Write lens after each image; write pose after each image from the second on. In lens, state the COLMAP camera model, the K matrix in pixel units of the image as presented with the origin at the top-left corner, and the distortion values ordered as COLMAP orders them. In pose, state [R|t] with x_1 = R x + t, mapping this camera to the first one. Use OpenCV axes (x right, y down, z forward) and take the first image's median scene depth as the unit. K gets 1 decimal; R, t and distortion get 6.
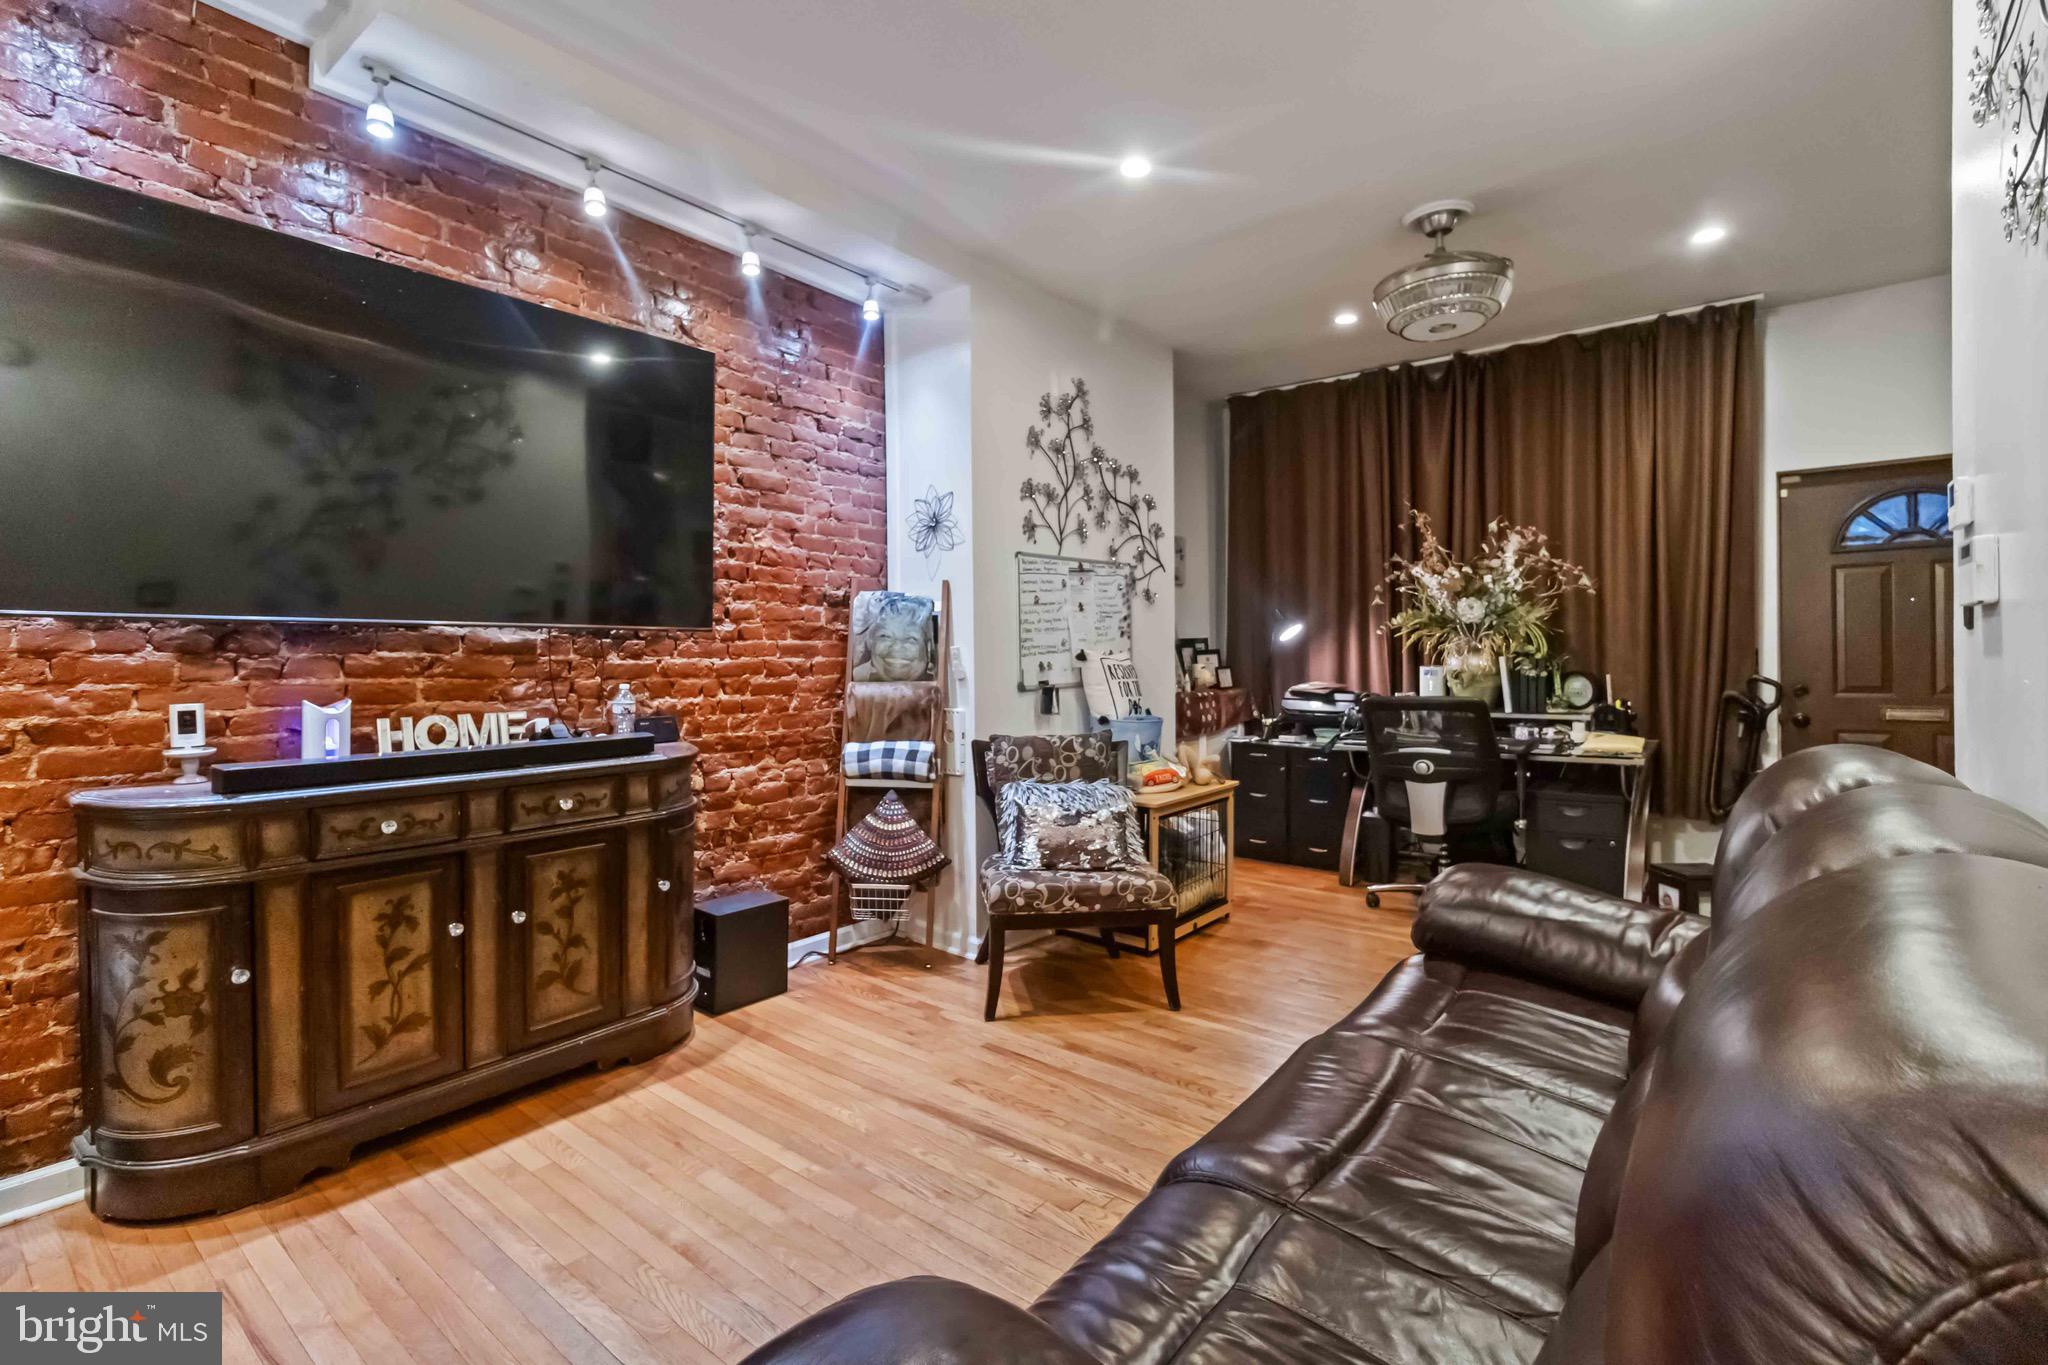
lens RADIAL K [[947.4, 0, 1040.4], [0, 947.4, 664.2], [0, 0, 1]] dist [-0.000733, 0.001360]
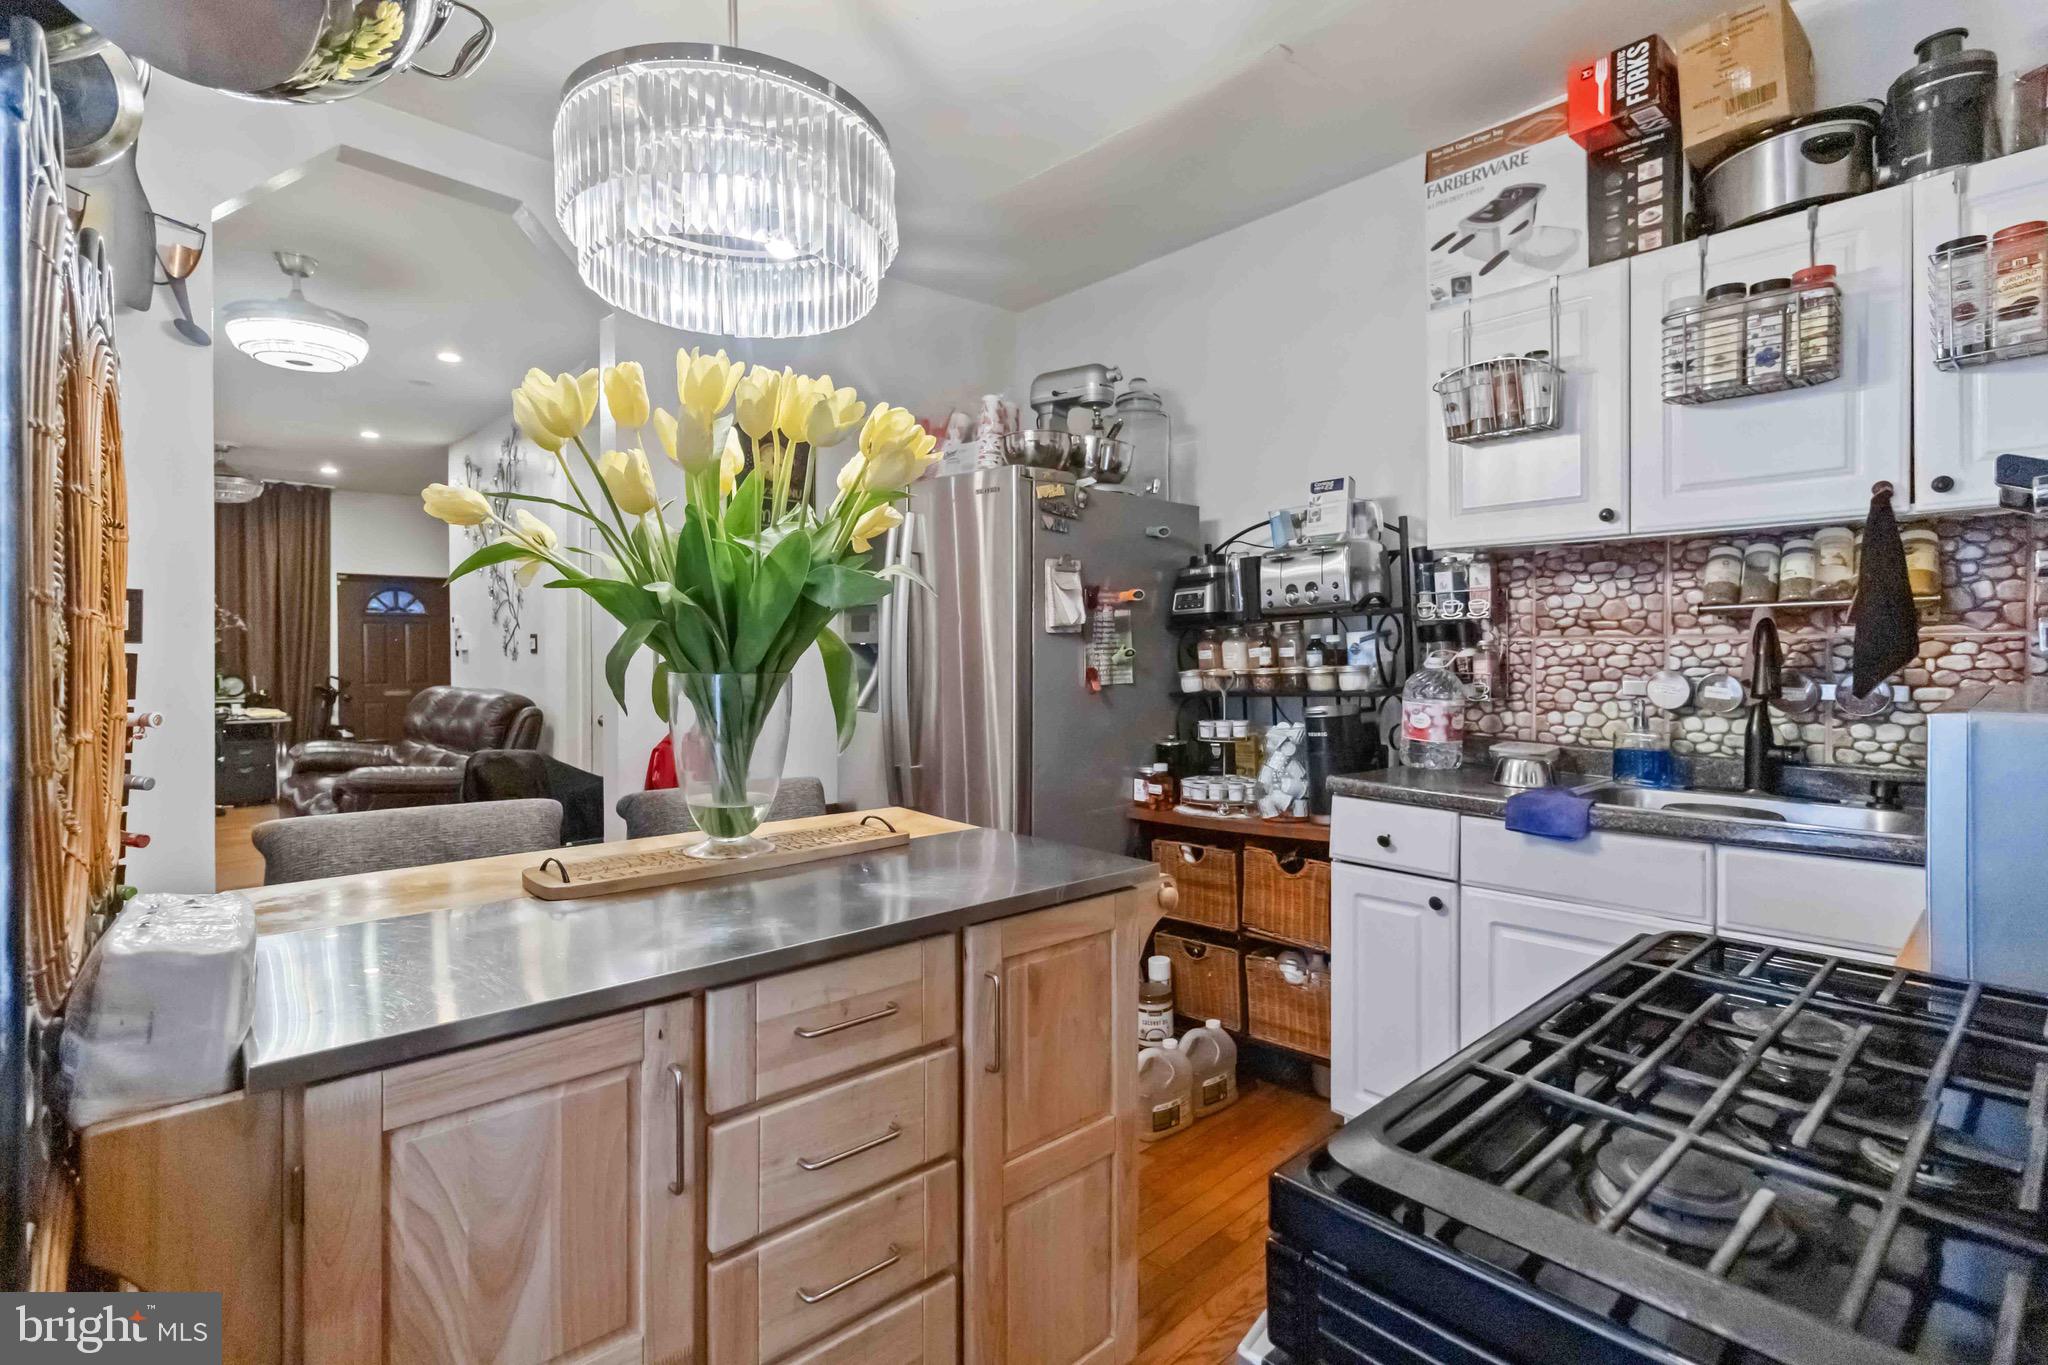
lens RADIAL K [[958.9, 0, 1041.8], [0, 958.9, 663.1], [0, 0, 1]] dist [0.000401, 0.000537]
pose [[0.147791, 0.004339, 0.989009, -1.282658], [0.011638, 0.999914, -0.006126, 0.019364], [-0.988950, 0.012415, 0.147728, -0.973505]]
